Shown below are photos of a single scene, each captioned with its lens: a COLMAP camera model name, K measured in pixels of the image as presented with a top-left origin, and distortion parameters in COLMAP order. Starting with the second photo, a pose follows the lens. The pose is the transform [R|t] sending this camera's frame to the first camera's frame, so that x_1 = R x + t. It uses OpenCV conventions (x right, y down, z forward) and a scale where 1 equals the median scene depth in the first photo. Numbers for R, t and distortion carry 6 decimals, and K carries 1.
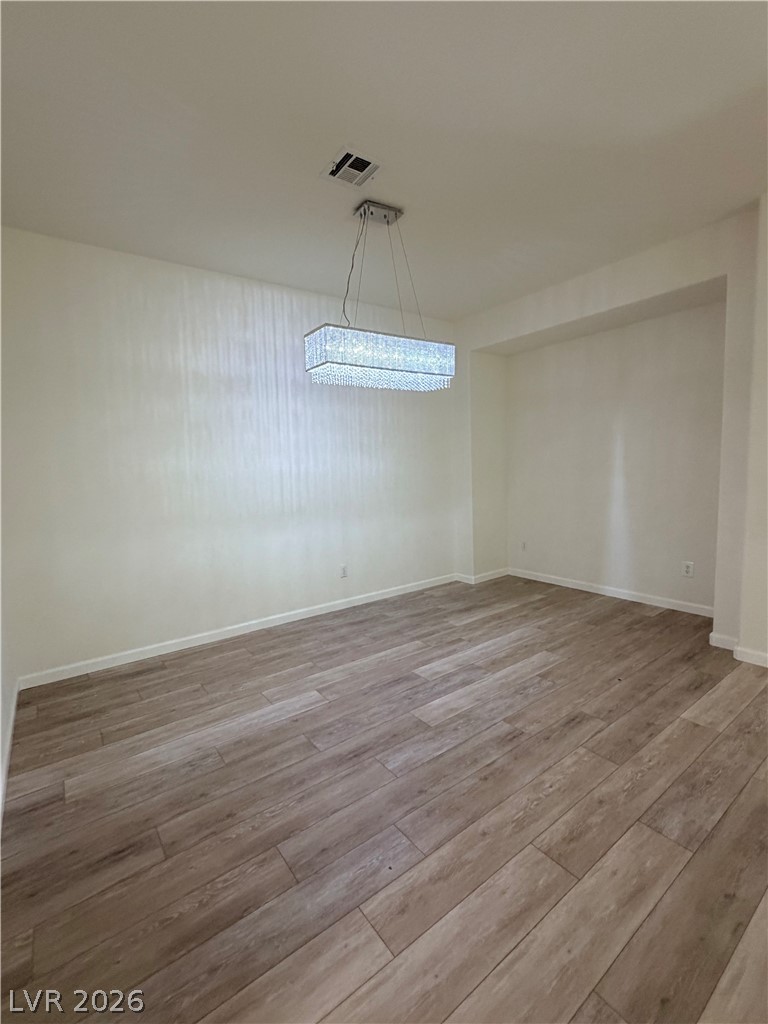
lens RADIAL K [[440.4, 0, 384.2], [0, 440.4, 508.1], [0, 0, 1]] dist [-0.001183, 0.000407]
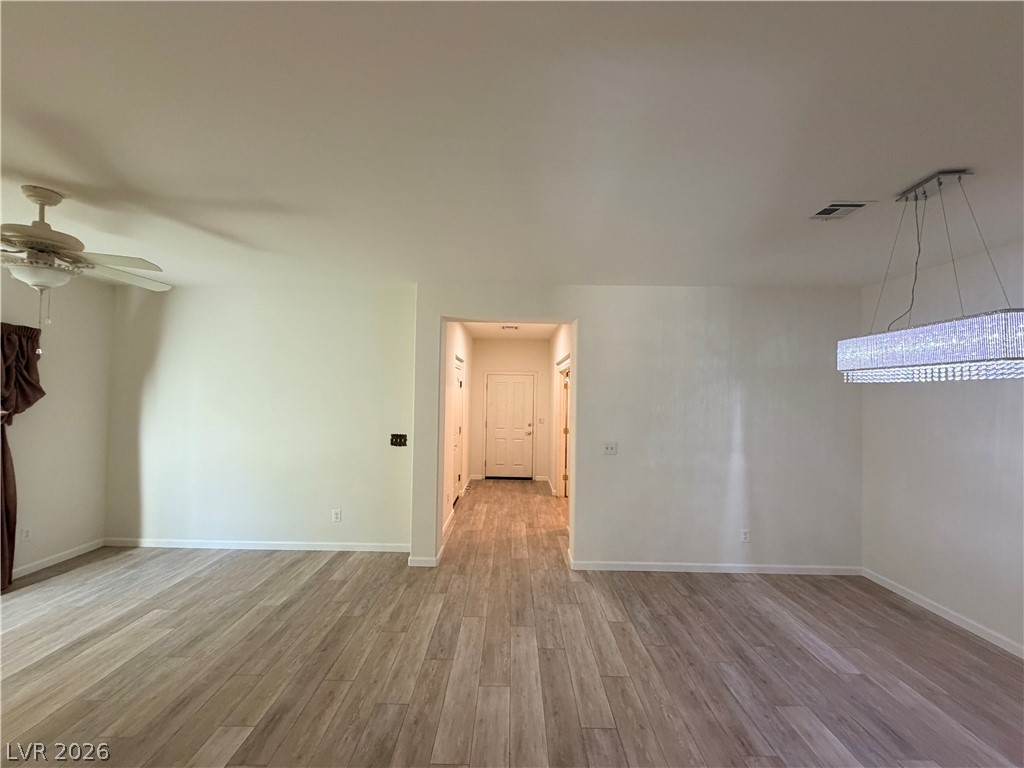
lens RADIAL K [[409.2, 0, 509.2], [0, 409.2, 387.1], [0, 0, 1]] dist [0.001281, -0.000221]
pose [[-0.592481, 0.009465, -0.805529, 1.547050], [-0.078017, 0.994557, 0.069069, -0.355180], [0.801798, 0.103767, -0.588517, 1.183281]]
